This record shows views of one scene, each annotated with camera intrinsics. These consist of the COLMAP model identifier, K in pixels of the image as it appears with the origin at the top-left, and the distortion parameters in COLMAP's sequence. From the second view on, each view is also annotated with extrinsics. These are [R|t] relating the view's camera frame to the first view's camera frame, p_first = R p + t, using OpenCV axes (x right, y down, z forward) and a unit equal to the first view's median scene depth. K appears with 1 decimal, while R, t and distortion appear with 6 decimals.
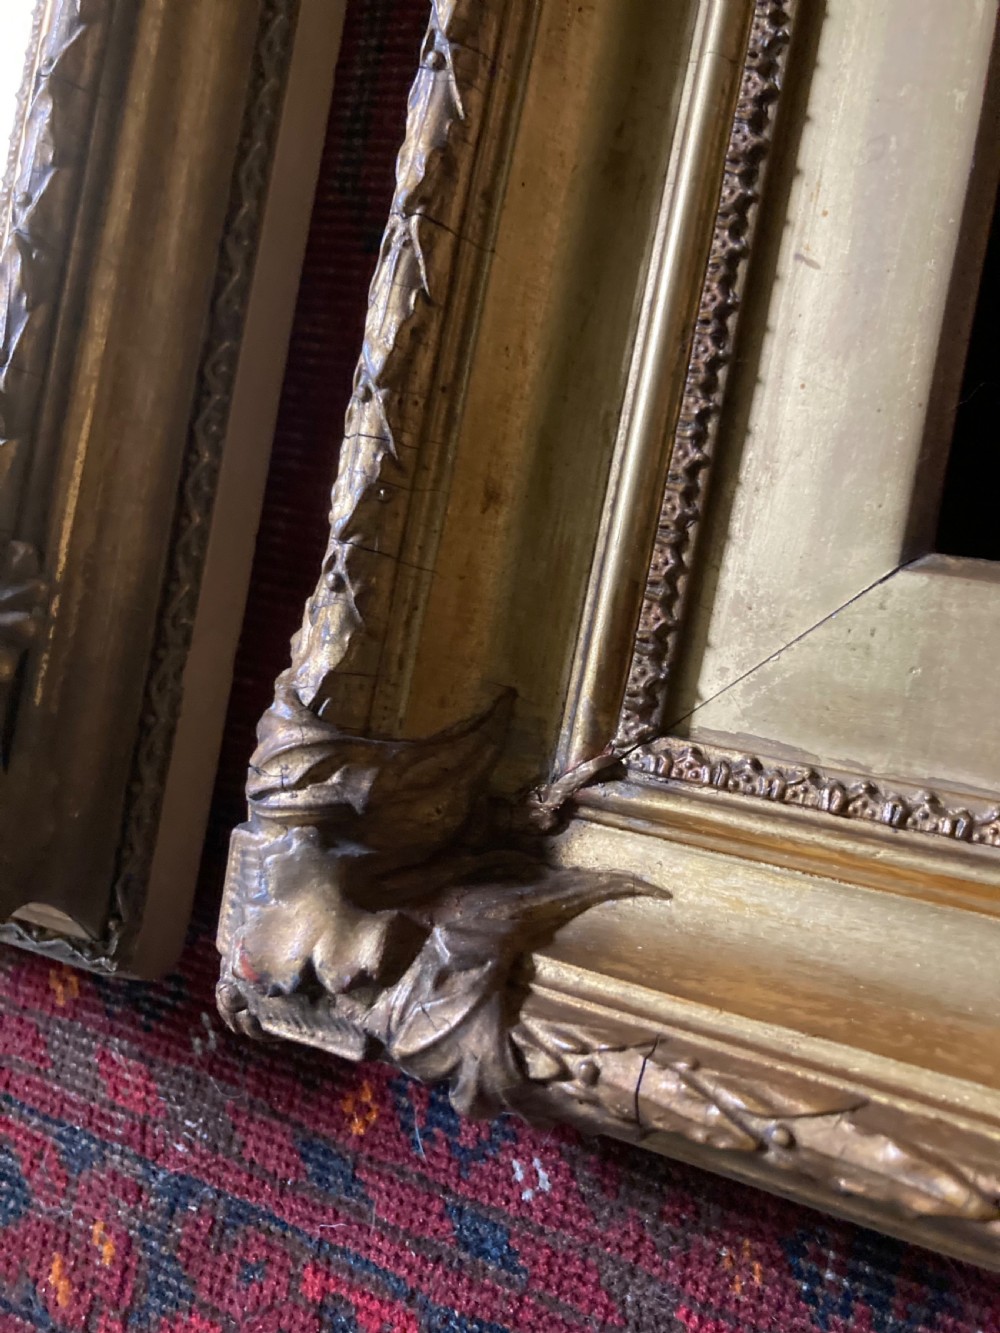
lens RADIAL K [[1133.0, 0, 492.9], [0, 1133.0, 663.3], [0, 0, 1]] dist [-0.005217, -0.009377]
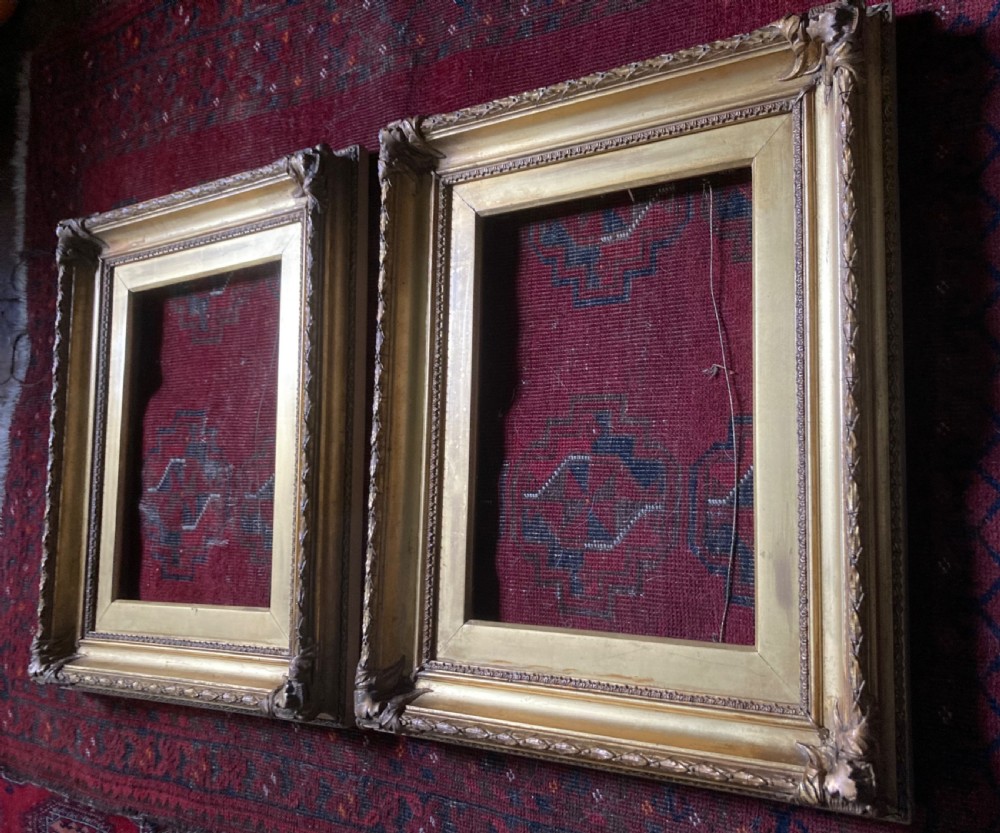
lens RADIAL K [[901.0, 0, 540.7], [0, 901.0, 417.1], [0, 0, 1]] dist [0.002414, 0.016947]
pose [[0.977851, -0.180271, -0.106351, 1.310330], [0.167047, 0.978323, -0.122390, -0.449792], [0.126109, 0.101914, 0.986768, -3.219956]]
